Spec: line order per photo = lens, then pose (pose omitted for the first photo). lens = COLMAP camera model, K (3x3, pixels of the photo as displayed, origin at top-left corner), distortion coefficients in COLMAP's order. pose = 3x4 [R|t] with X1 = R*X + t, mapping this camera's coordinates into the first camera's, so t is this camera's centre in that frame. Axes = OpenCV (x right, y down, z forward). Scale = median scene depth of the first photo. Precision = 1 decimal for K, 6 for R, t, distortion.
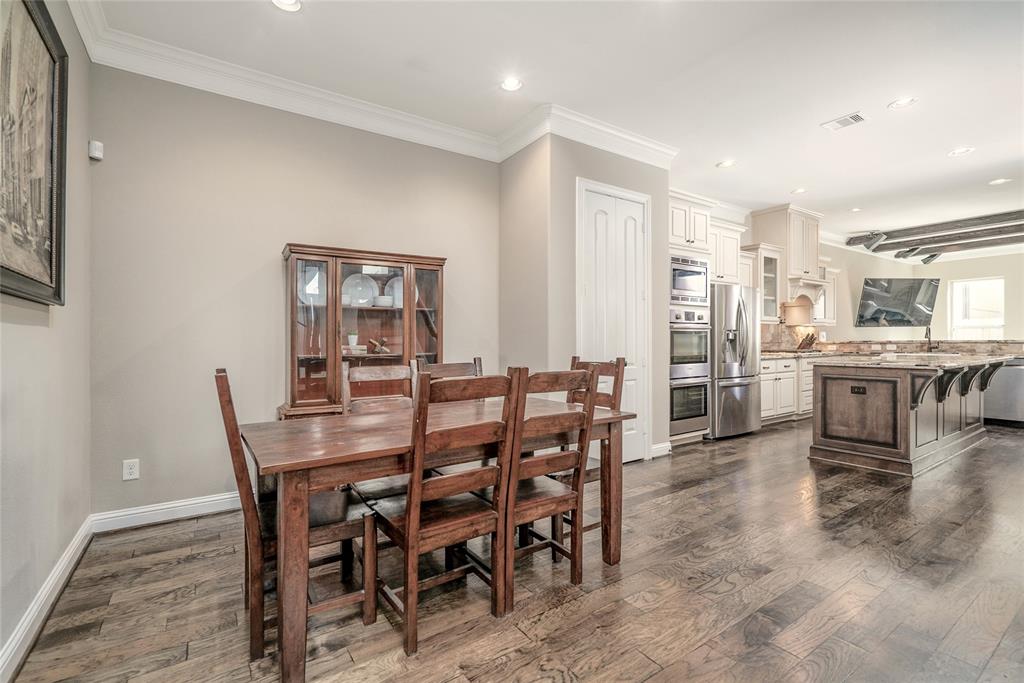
lens RADIAL K [[460.4, 0, 519.0], [0, 460.4, 342.8], [0, 0, 1]] dist [-0.000344, 0.000079]
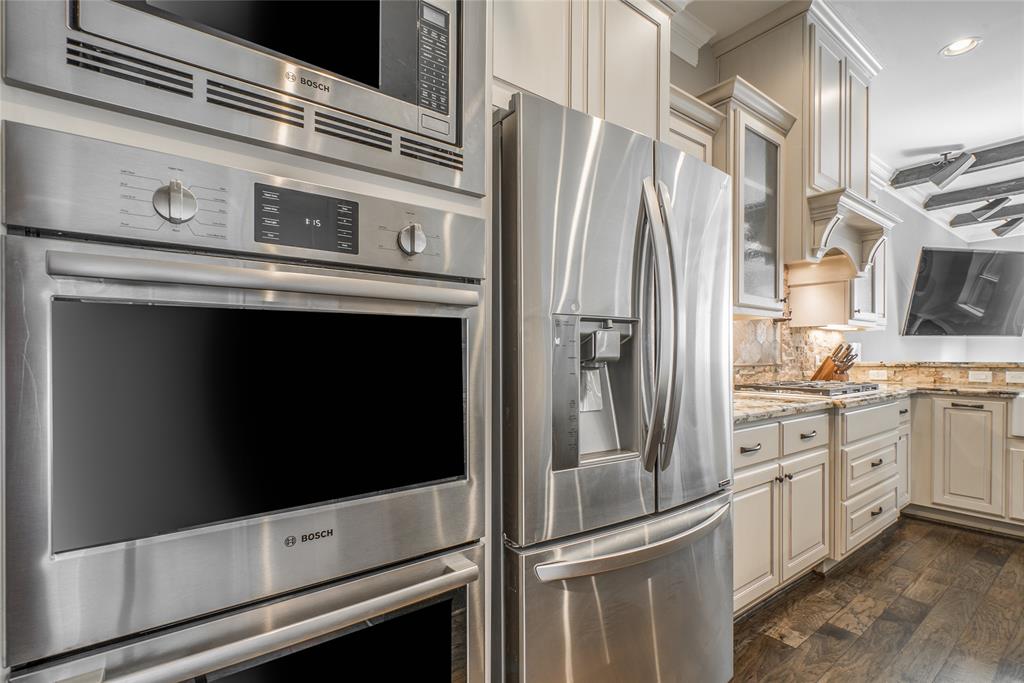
lens RADIAL K [[467.9, 0, 512.7], [0, 467.9, 353.4], [0, 0, 1]] dist [-0.002339, 0.000295]
pose [[0.999243, 0.009861, 0.037635, 0.288021], [-0.009692, 0.999942, -0.004679, -0.006789], [-0.037678, 0.004311, 0.999281, 0.548416]]
